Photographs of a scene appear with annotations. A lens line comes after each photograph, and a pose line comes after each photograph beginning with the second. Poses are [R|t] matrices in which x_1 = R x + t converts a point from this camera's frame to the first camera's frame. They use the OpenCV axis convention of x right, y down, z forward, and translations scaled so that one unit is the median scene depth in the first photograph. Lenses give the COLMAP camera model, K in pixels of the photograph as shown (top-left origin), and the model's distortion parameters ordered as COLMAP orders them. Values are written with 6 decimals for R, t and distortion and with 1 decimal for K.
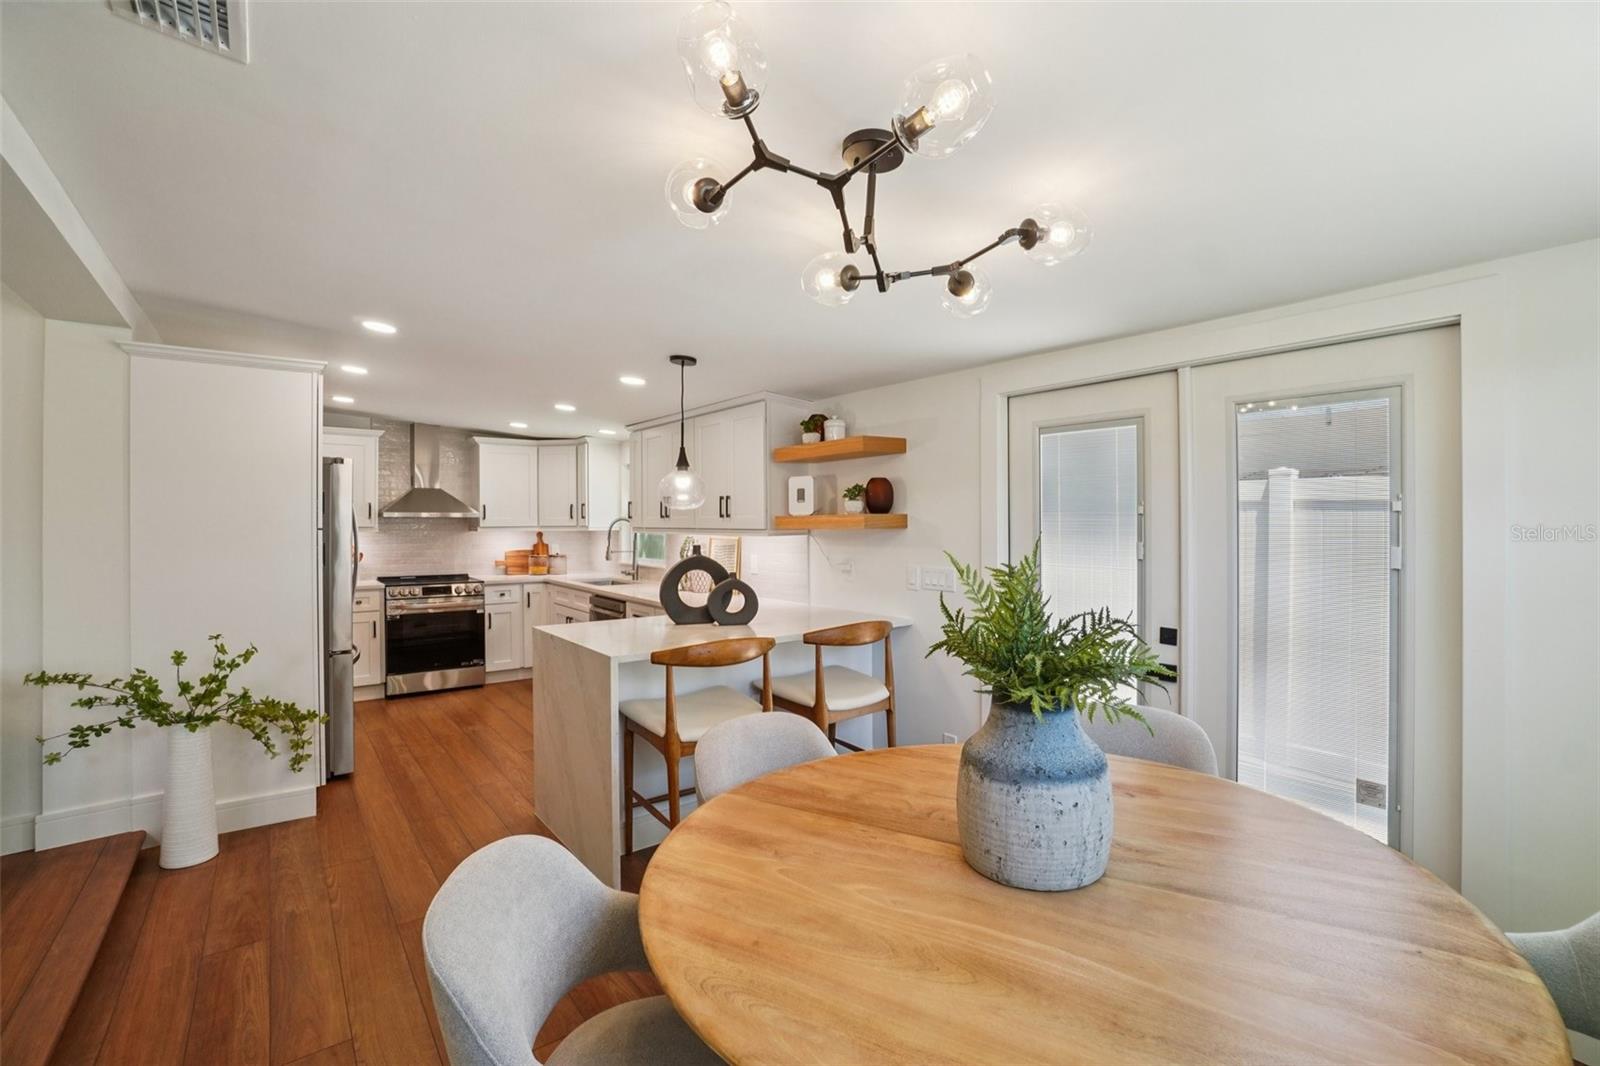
lens RADIAL K [[709.2, 0, 800.3], [0, 709.2, 519.4], [0, 0, 1]] dist [-0.058408, 0.022105]
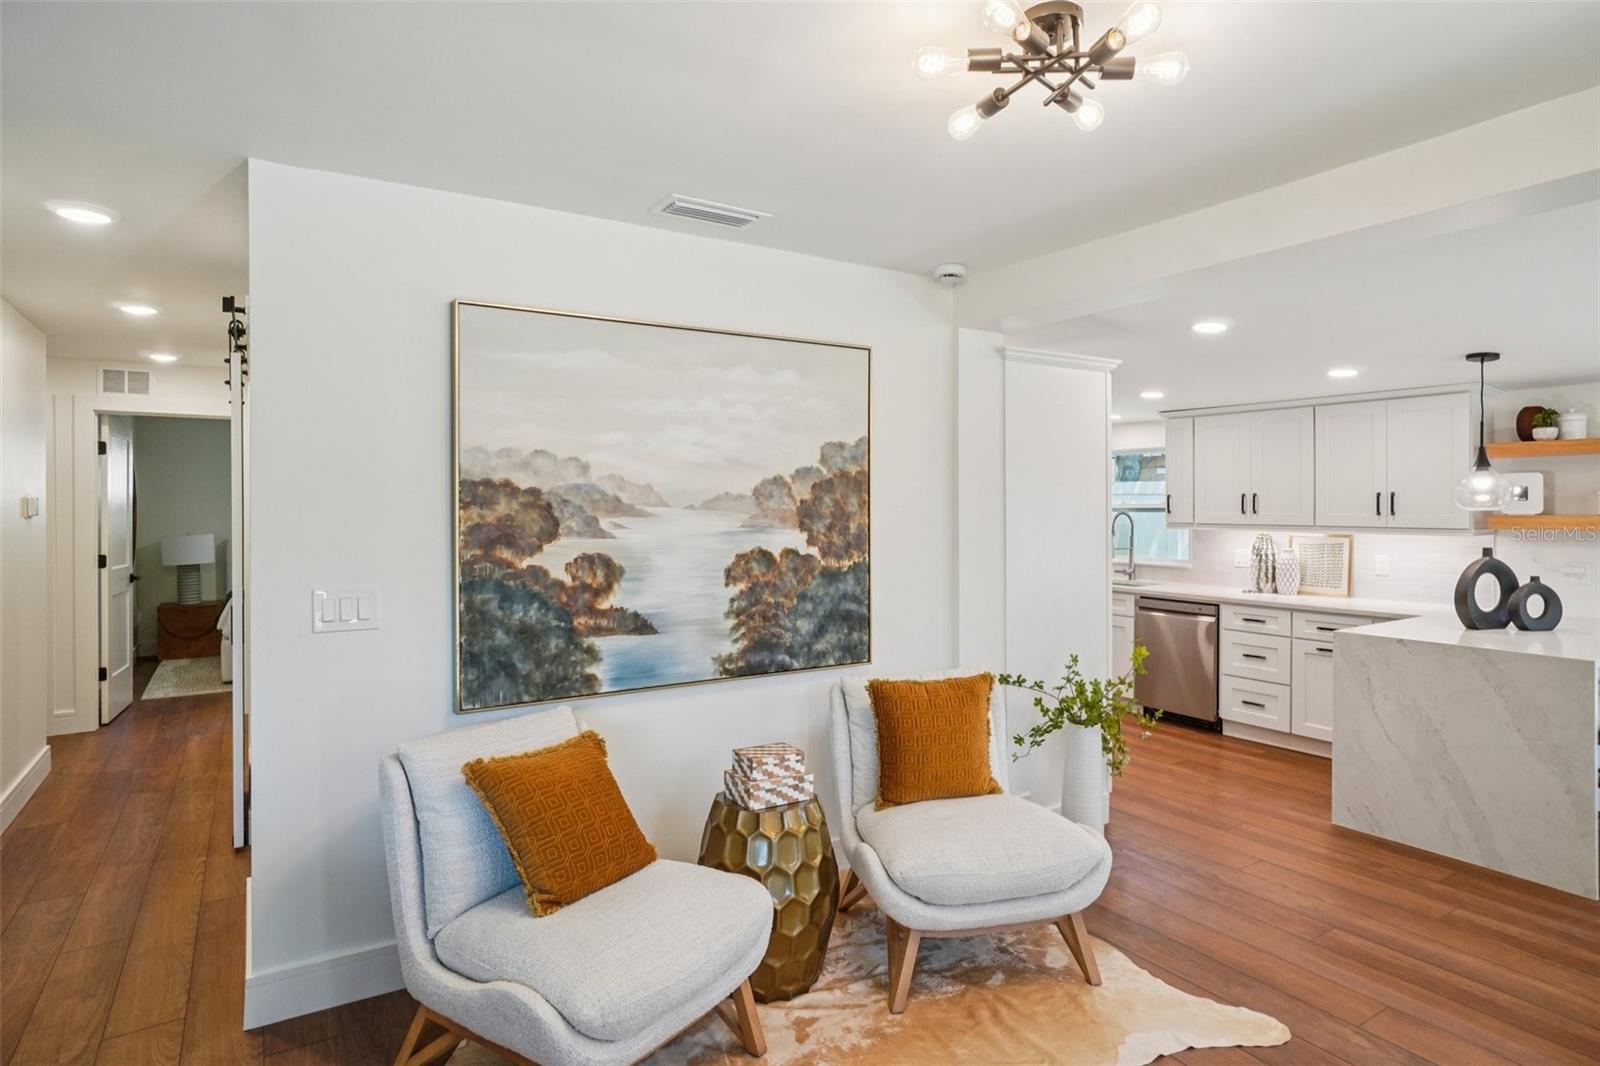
lens RADIAL K [[873.8, 0, 799.0], [0, 873.8, 507.8], [0, 0, 1]] dist [-0.000281, 0.000799]
pose [[0.995825, 0.001291, -0.091276, -0.575805], [-0.000786, 0.999984, 0.005561, -0.014017], [0.091281, -0.005466, 0.995810, -0.162774]]
